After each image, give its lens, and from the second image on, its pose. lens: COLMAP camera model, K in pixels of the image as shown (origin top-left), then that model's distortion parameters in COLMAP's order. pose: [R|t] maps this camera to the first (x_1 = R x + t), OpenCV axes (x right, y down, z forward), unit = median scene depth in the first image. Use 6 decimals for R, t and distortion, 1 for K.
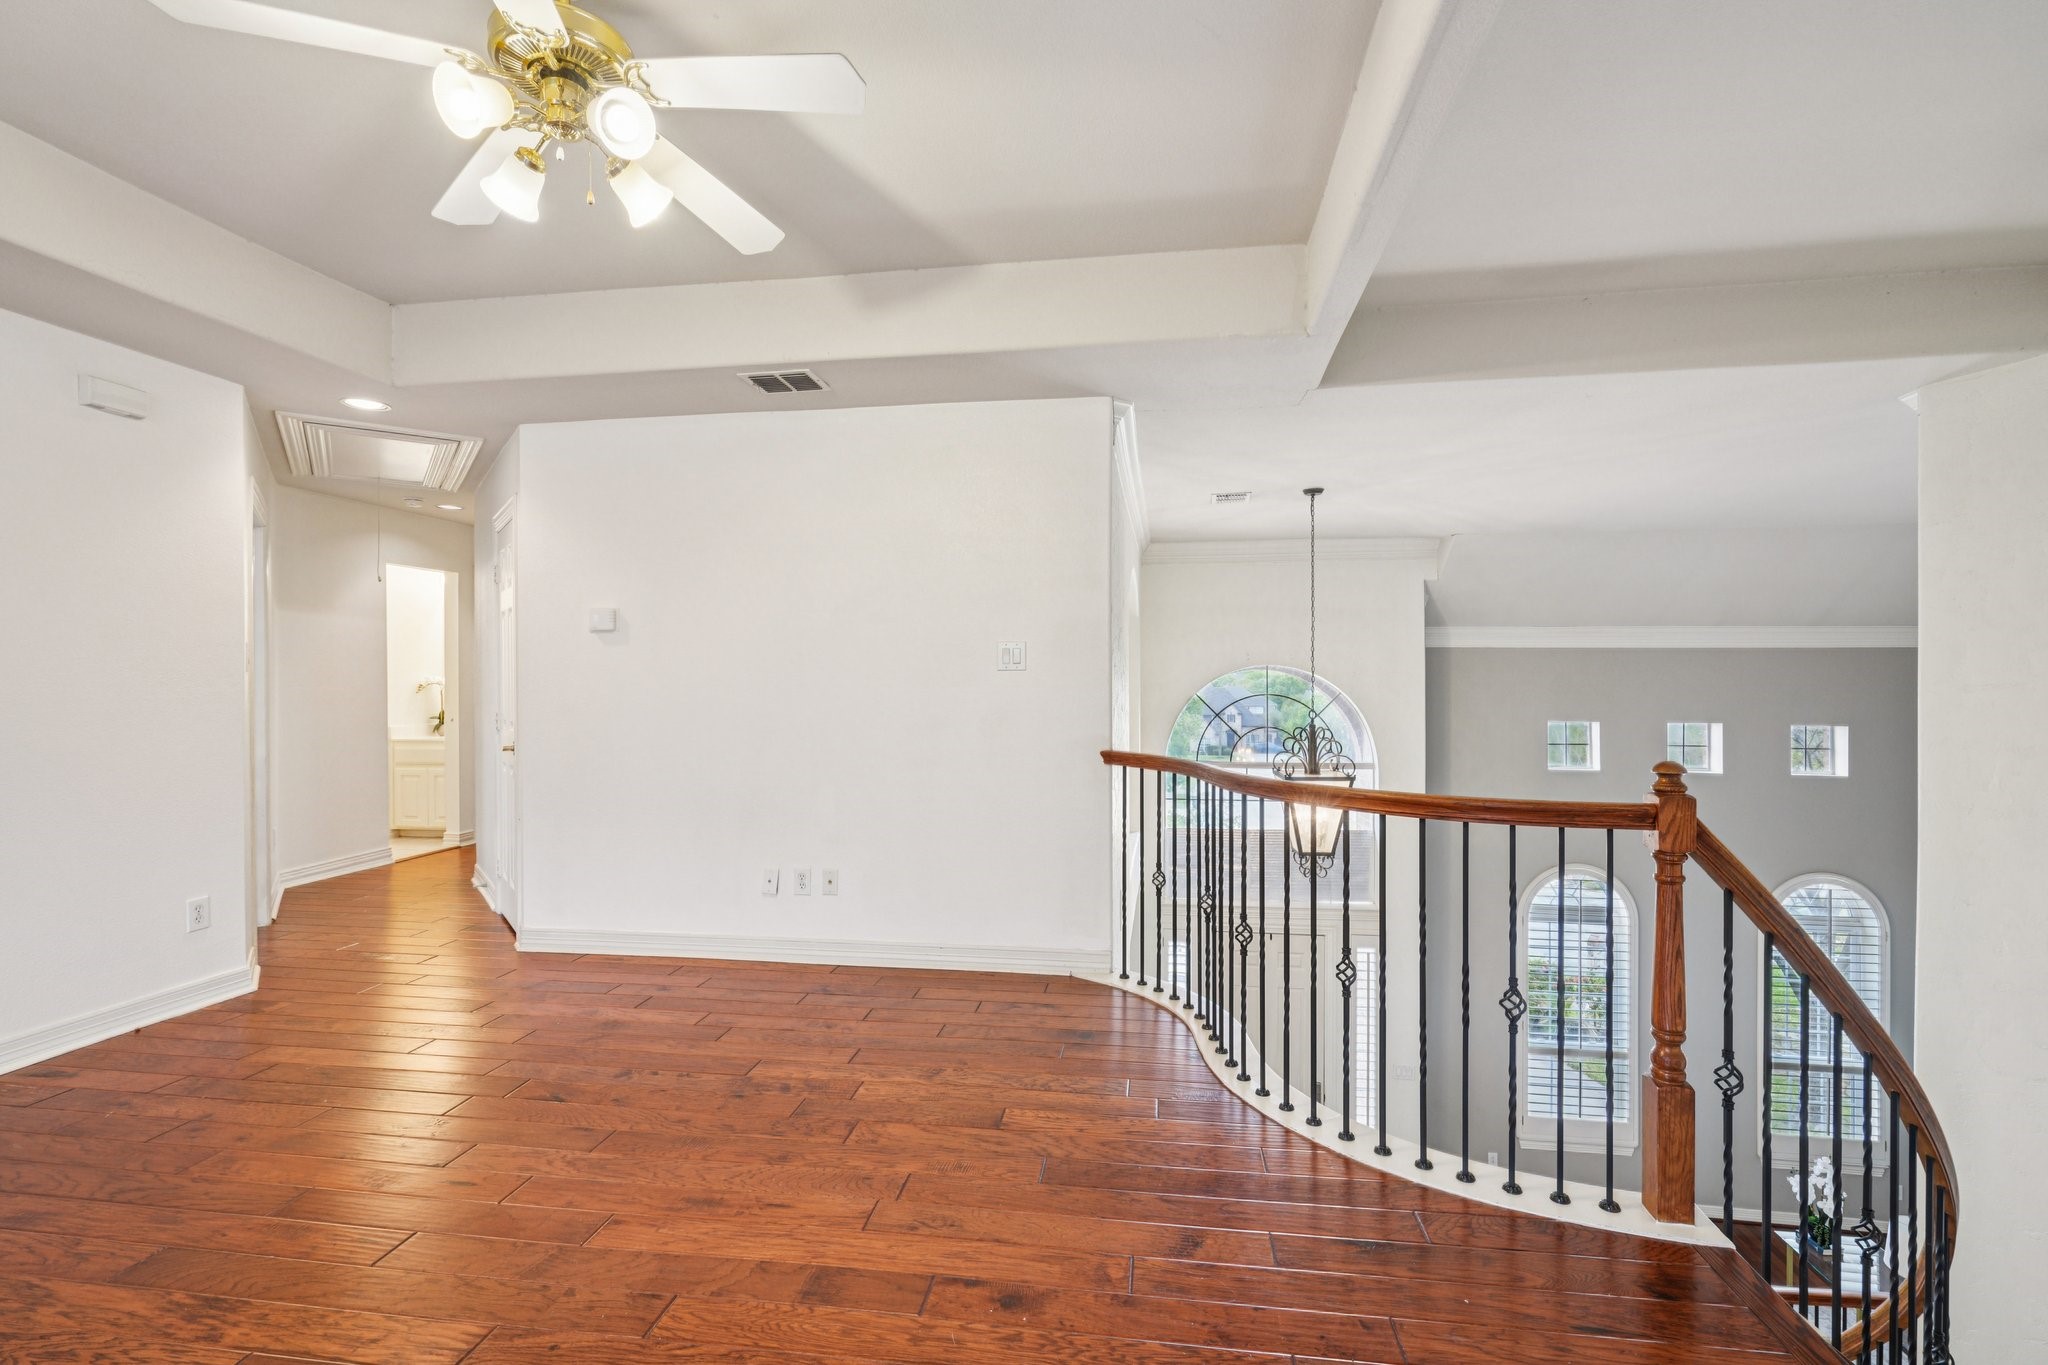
lens RADIAL K [[931.4, 0, 1022.8], [0, 931.4, 682.5], [0, 0, 1]] dist [-0.003360, 0.001172]
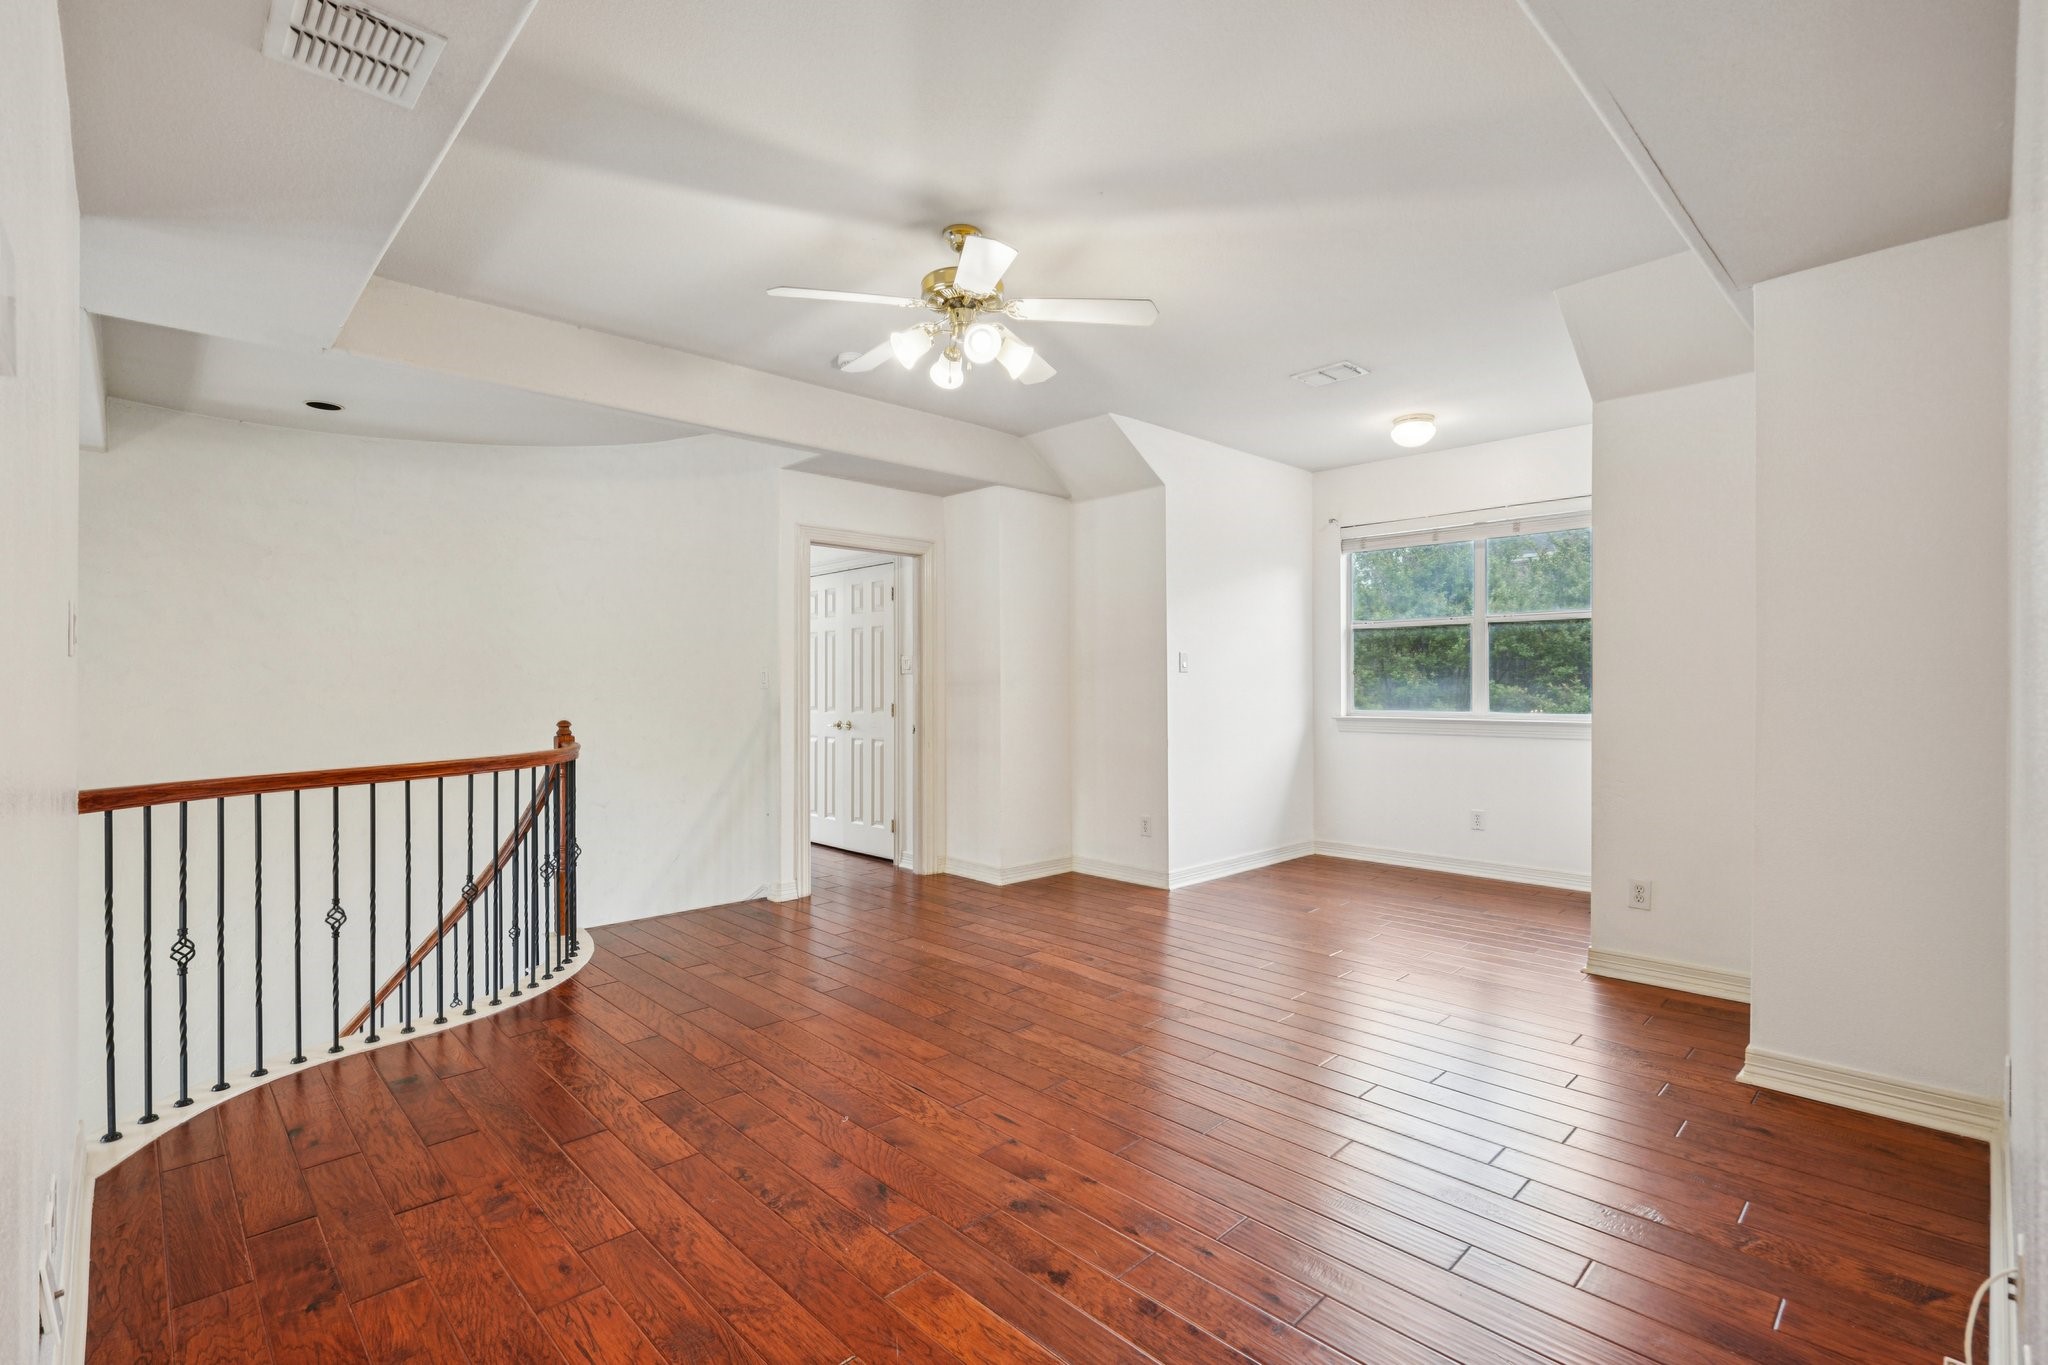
lens RADIAL K [[931.4, 0, 1024.0], [0, 931.4, 682.6], [0, 0, 1]] dist [-0.003360, 0.001172]
pose [[-0.794363, 0.001585, 0.607441, -1.018686], [0.006439, 0.999962, 0.005812, 0.003177], [-0.607409, 0.008528, -0.794343, 1.466139]]
